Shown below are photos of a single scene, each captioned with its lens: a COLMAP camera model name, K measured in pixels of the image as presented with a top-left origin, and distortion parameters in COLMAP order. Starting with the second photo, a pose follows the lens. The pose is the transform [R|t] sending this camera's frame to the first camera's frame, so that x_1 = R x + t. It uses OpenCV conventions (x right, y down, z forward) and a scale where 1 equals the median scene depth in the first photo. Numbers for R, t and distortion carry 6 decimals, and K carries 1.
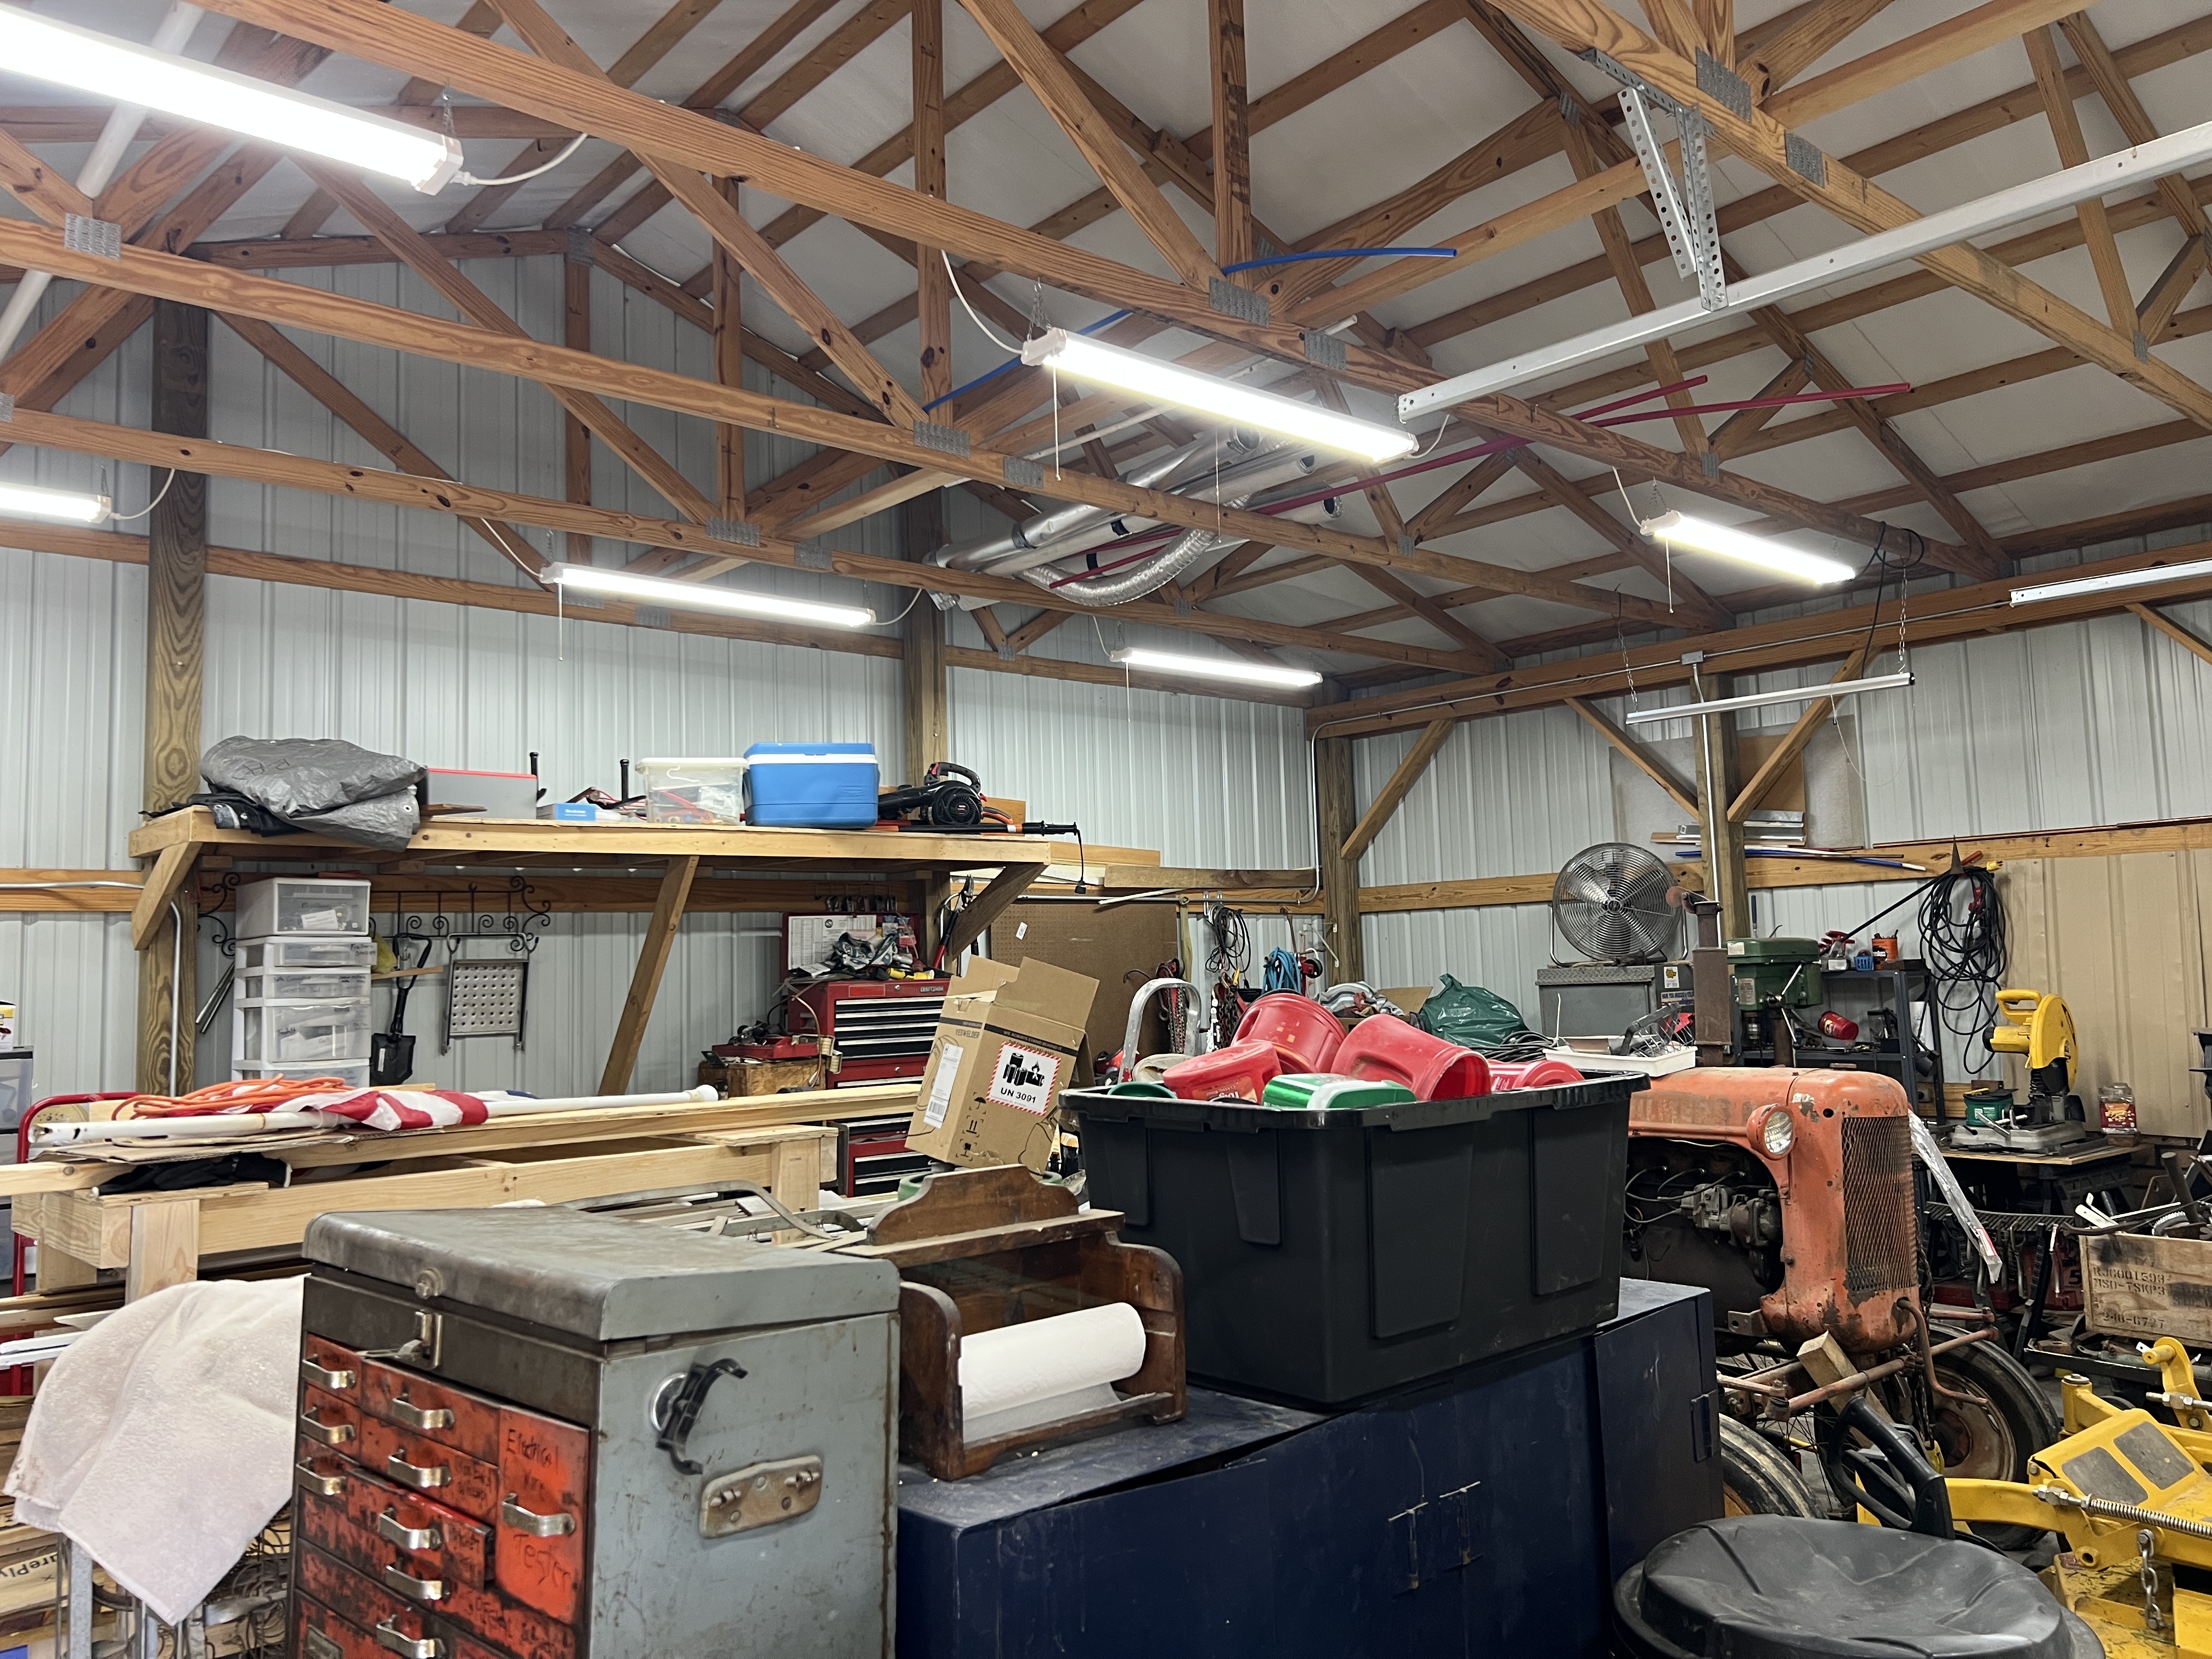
lens RADIAL K [[1659.4, 0, 1099.9], [0, 1659.4, 815.9], [0, 0, 1]] dist [0.061819, -0.069382]
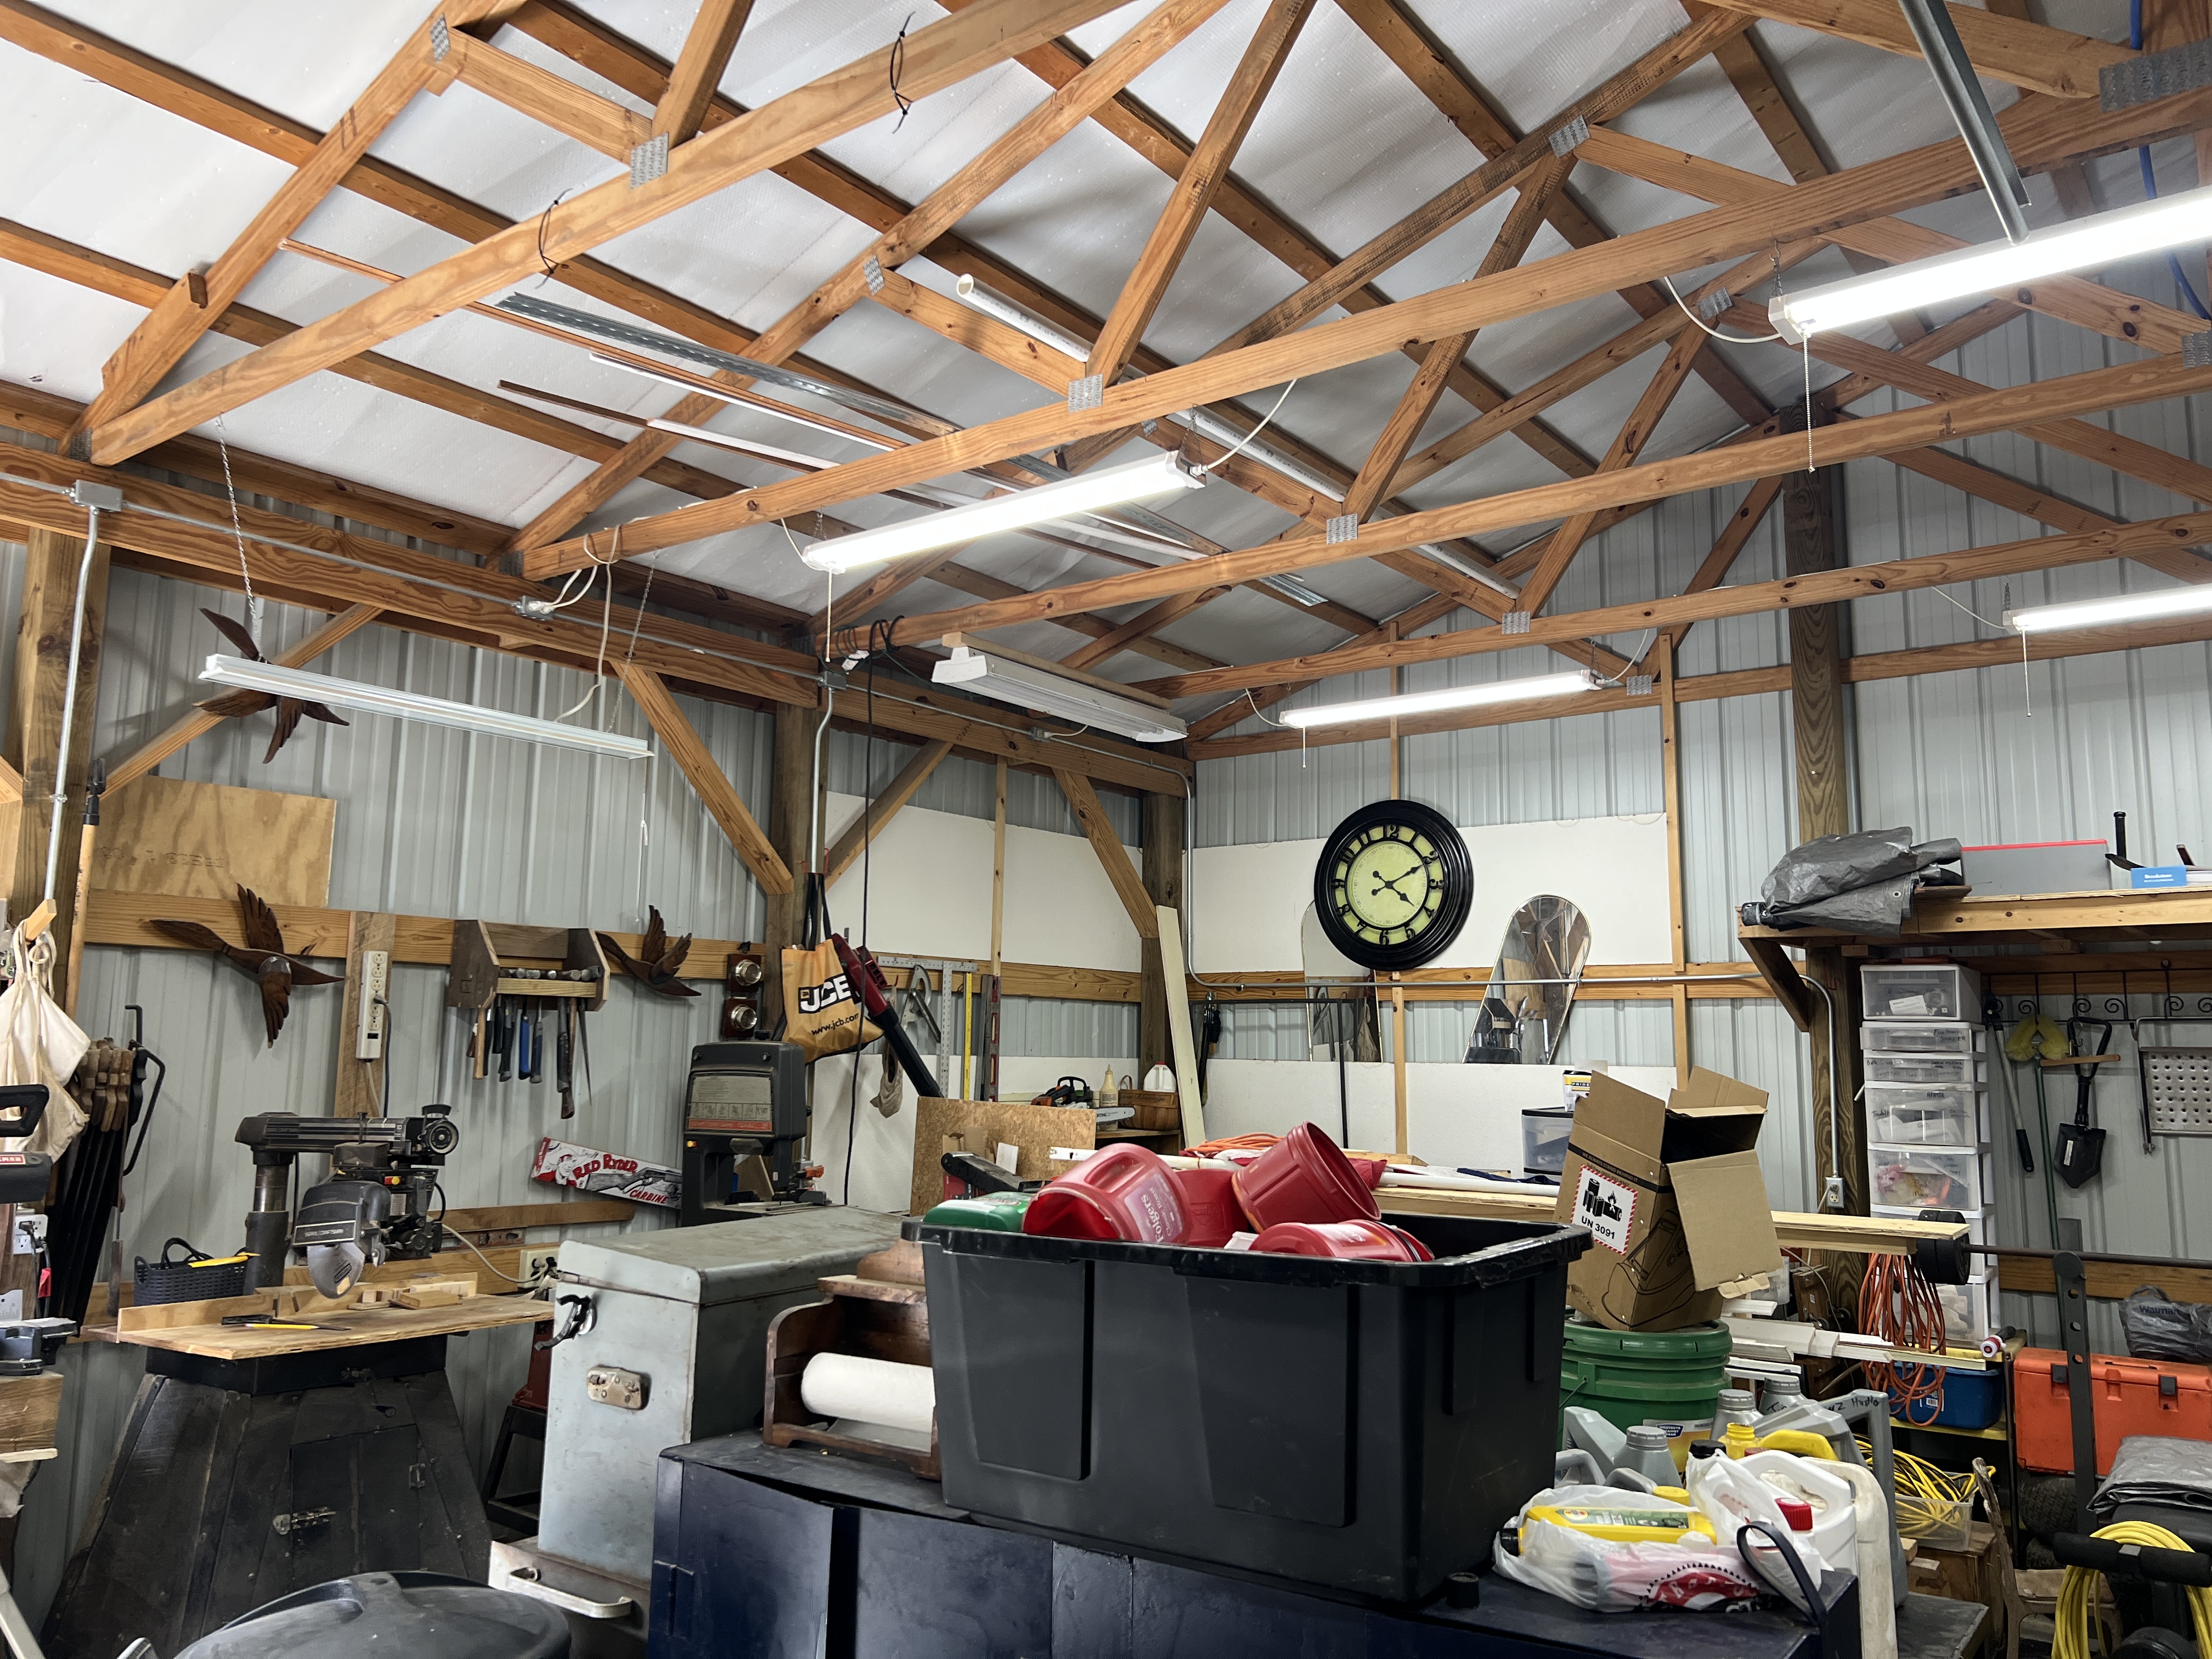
lens RADIAL K [[1659.4, 0, 1108.6], [0, 1659.4, 822.0], [0, 0, 1]] dist [0.061819, -0.069382]
pose [[0.197013, -0.107151, -0.974528, 0.414402], [0.076565, 0.992655, -0.093665, 0.009136], [0.977407, -0.056162, 0.203770, 0.303003]]
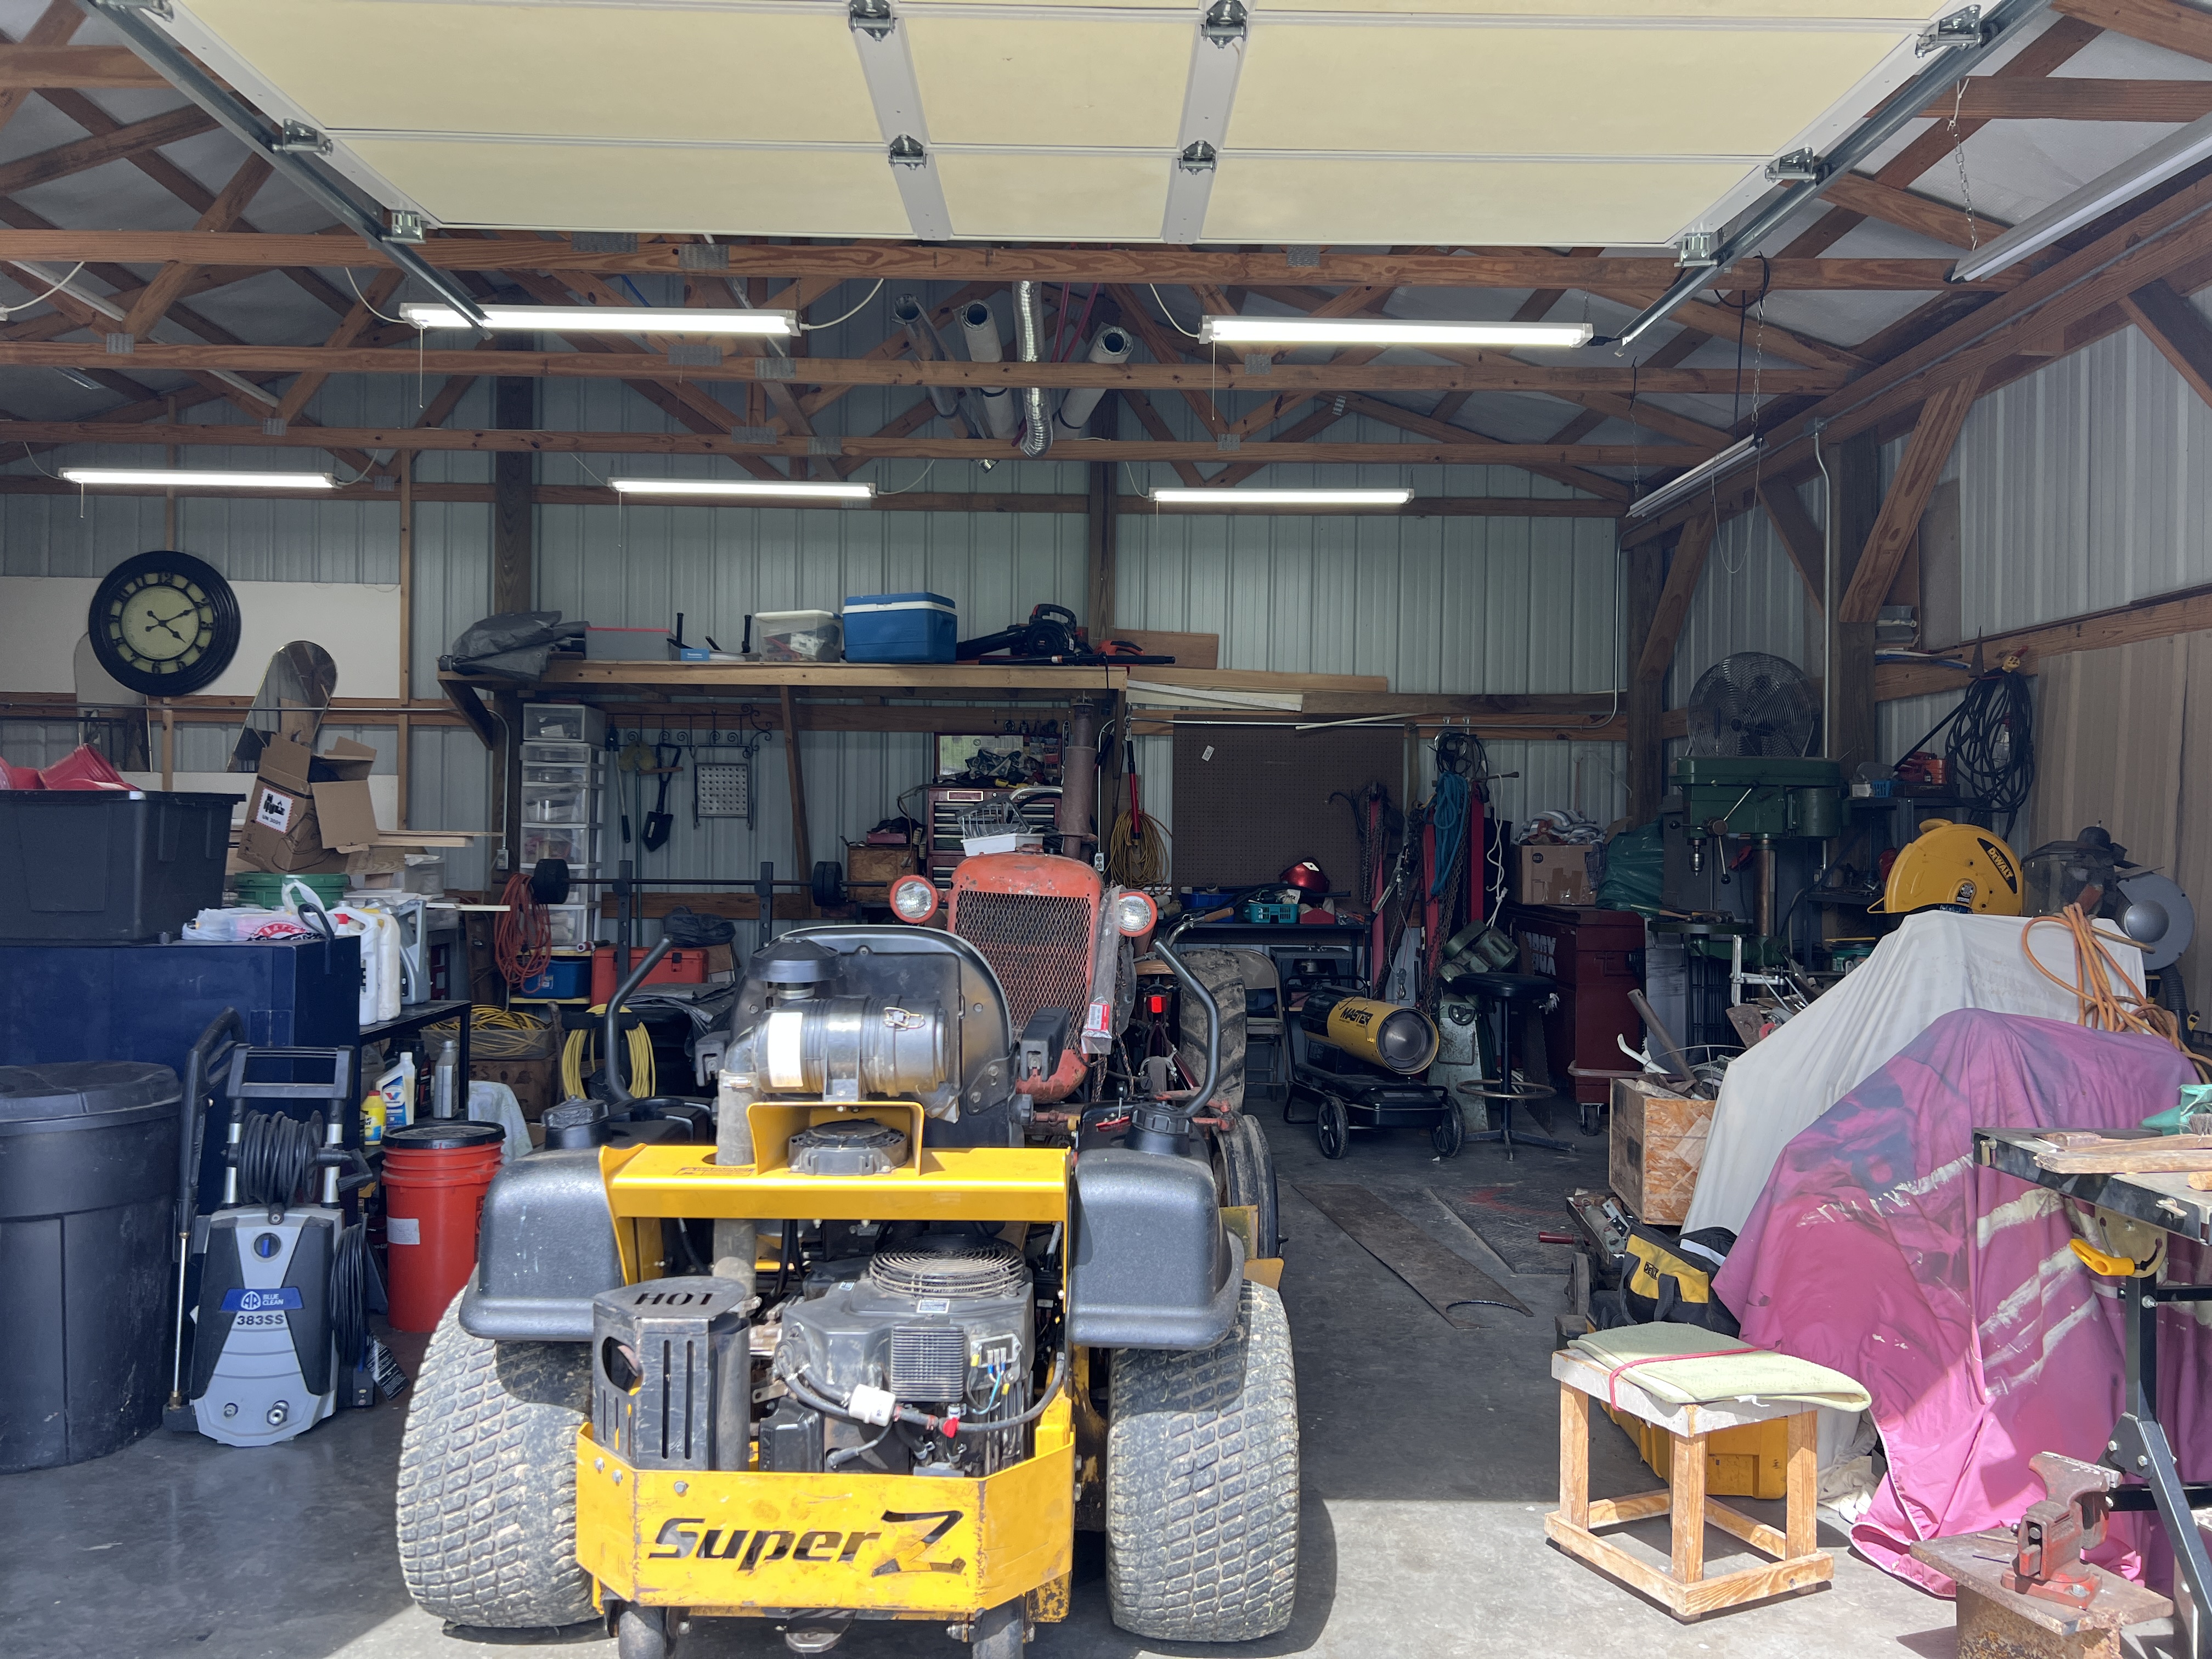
lens RADIAL K [[1659.4, 0, 1094.4], [0, 1659.4, 829.4], [0, 0, 1]] dist [0.061819, -0.069382]
pose [[0.759377, 0.034916, -0.649713, 0.837623], [0.027894, 0.995894, 0.086122, 0.031867], [0.650052, -0.083522, 0.755285, 0.156497]]
